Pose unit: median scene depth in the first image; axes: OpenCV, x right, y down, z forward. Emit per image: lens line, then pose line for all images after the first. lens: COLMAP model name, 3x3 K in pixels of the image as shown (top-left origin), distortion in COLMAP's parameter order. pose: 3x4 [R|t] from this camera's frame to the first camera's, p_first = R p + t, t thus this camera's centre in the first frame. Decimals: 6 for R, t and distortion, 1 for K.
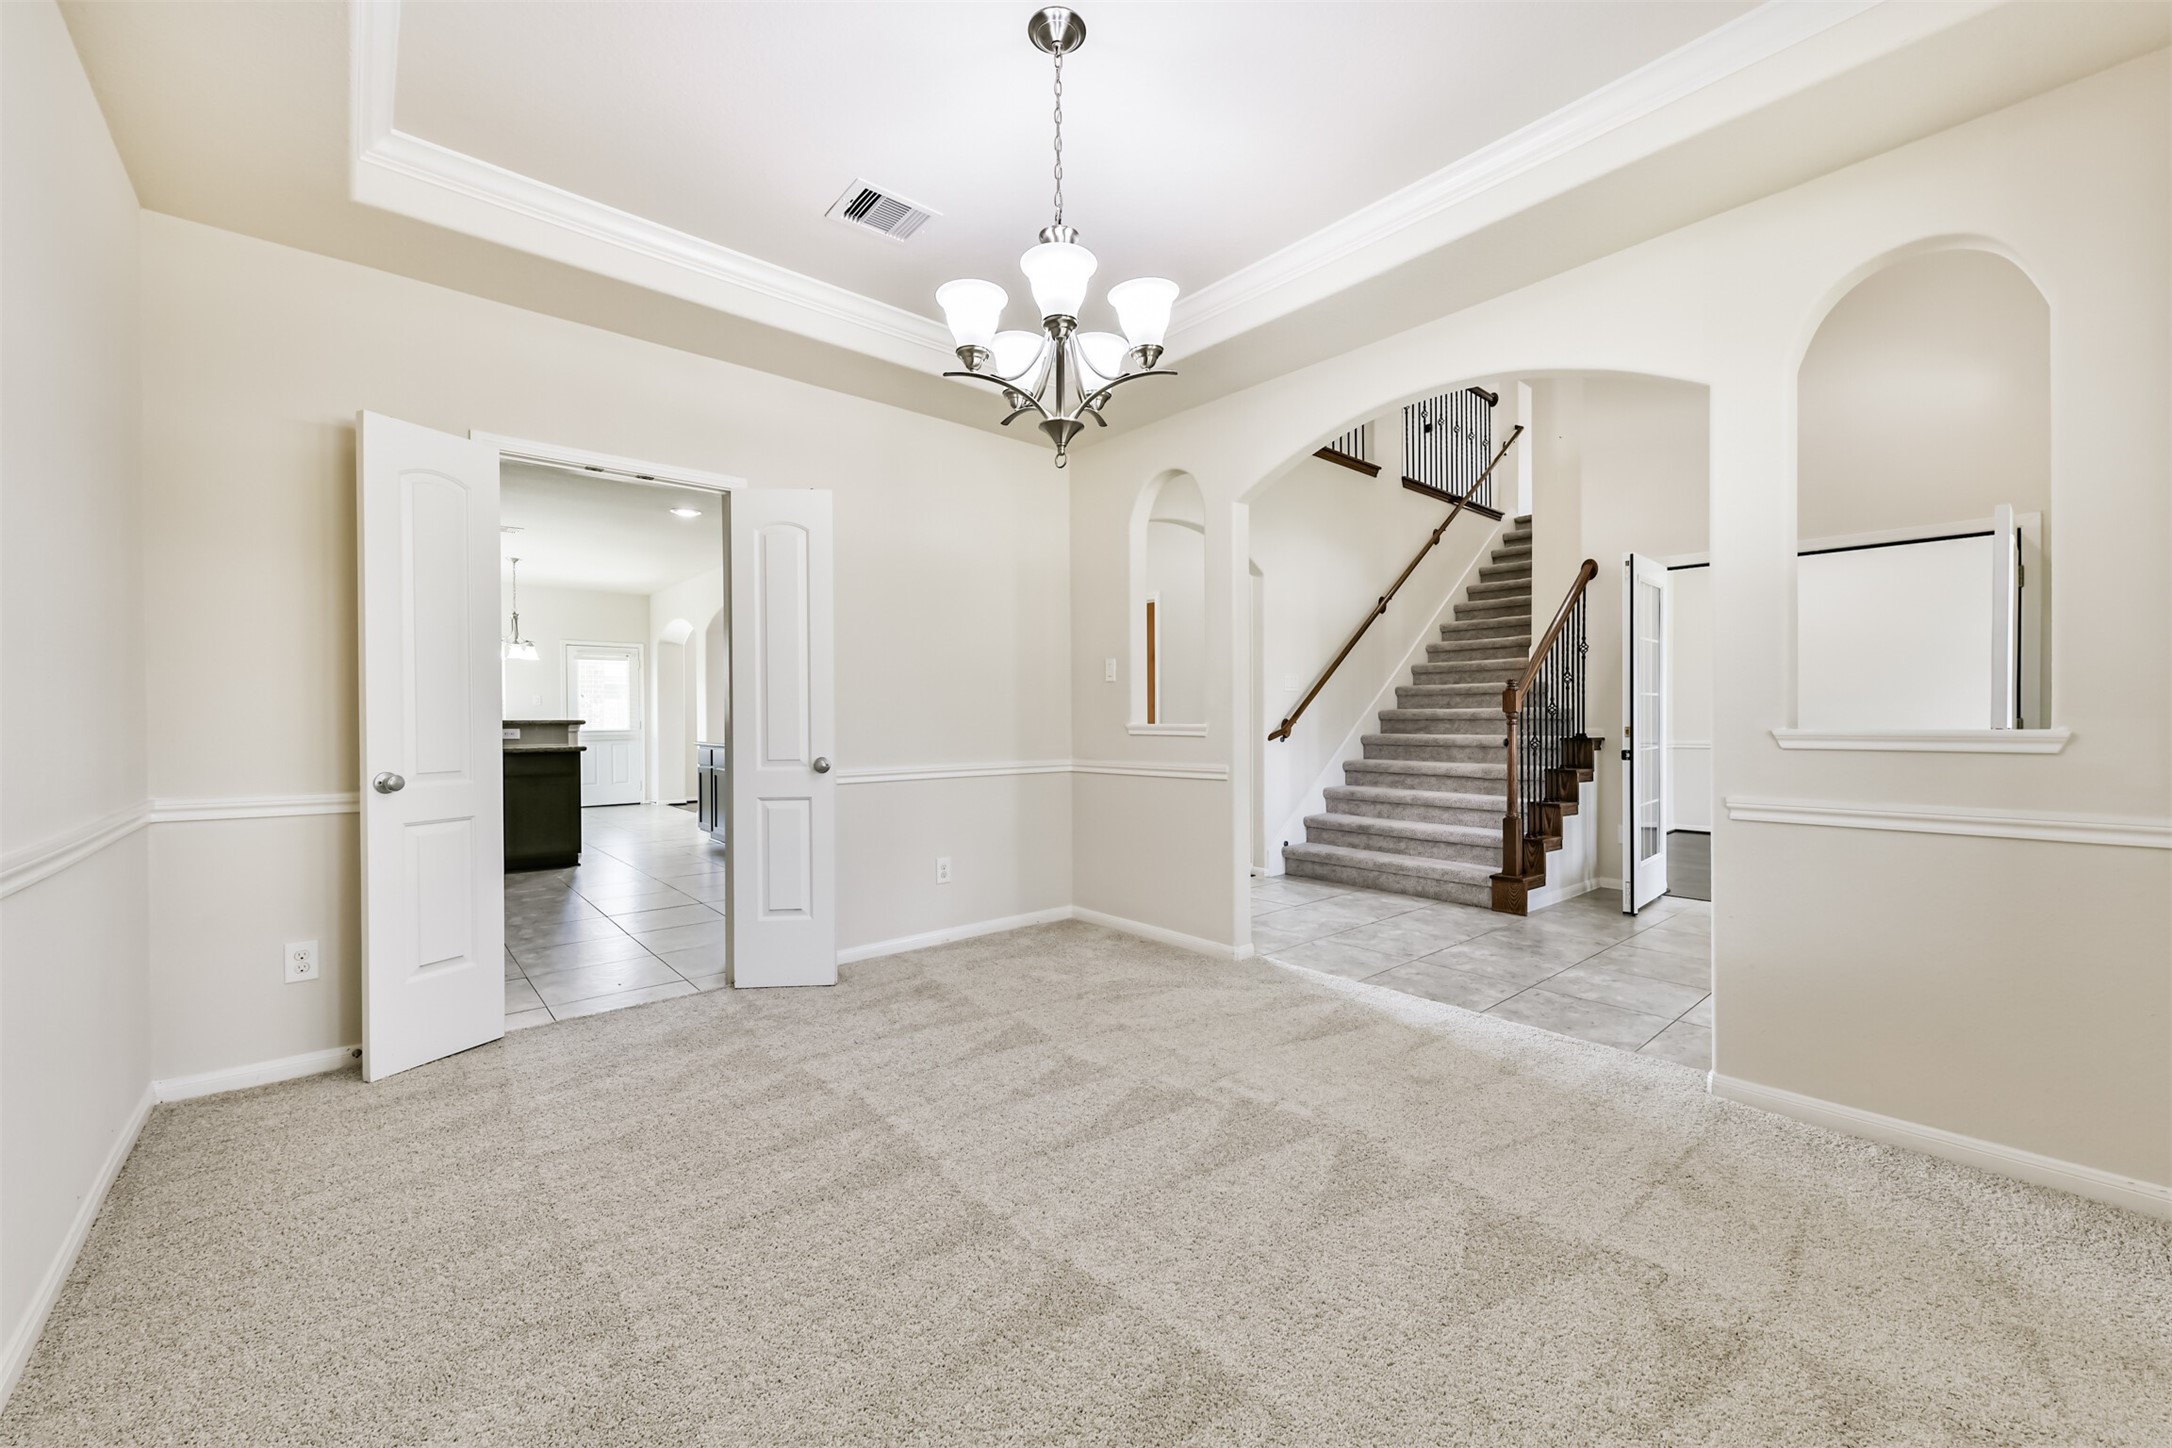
lens RADIAL K [[854.7, 0, 1075.3], [0, 854.7, 714.0], [0, 0, 1]] dist [0.000892, 0.000852]
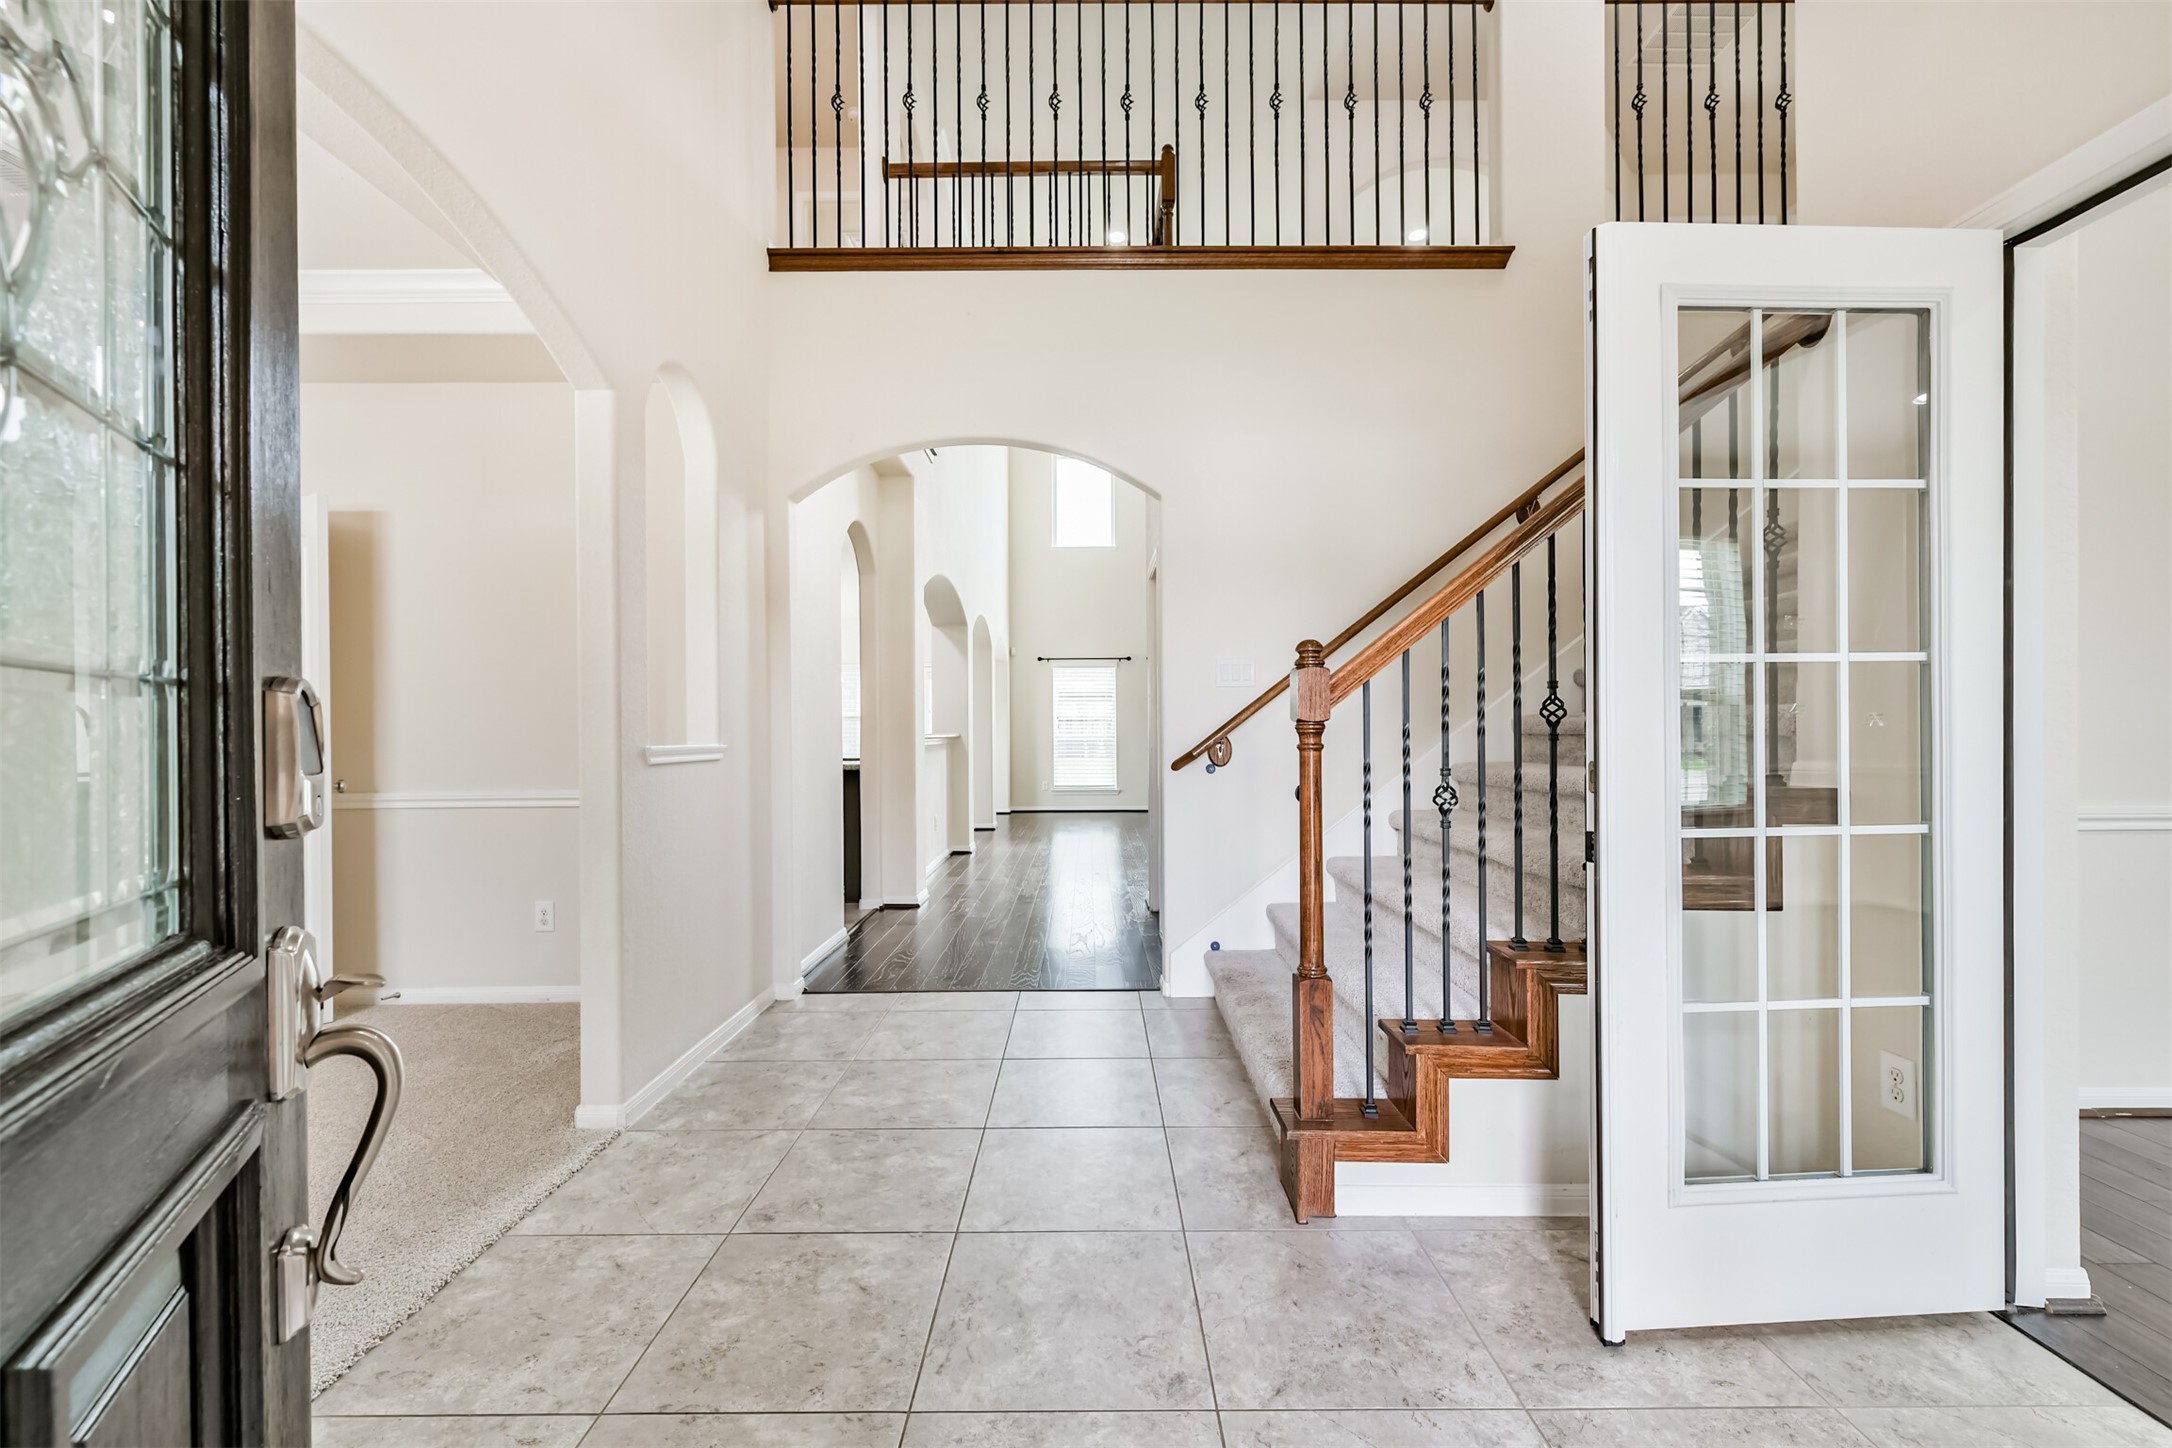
lens RADIAL K [[854.7, 0, 1086.4], [0, 854.7, 728.3], [0, 0, 1]] dist [0.000892, 0.000852]
pose [[0.752909, -0.008882, -0.658065, 0.083211], [0.009180, 0.999953, -0.002993, 0.000360], [0.658060, -0.003788, 0.752956, 0.073237]]
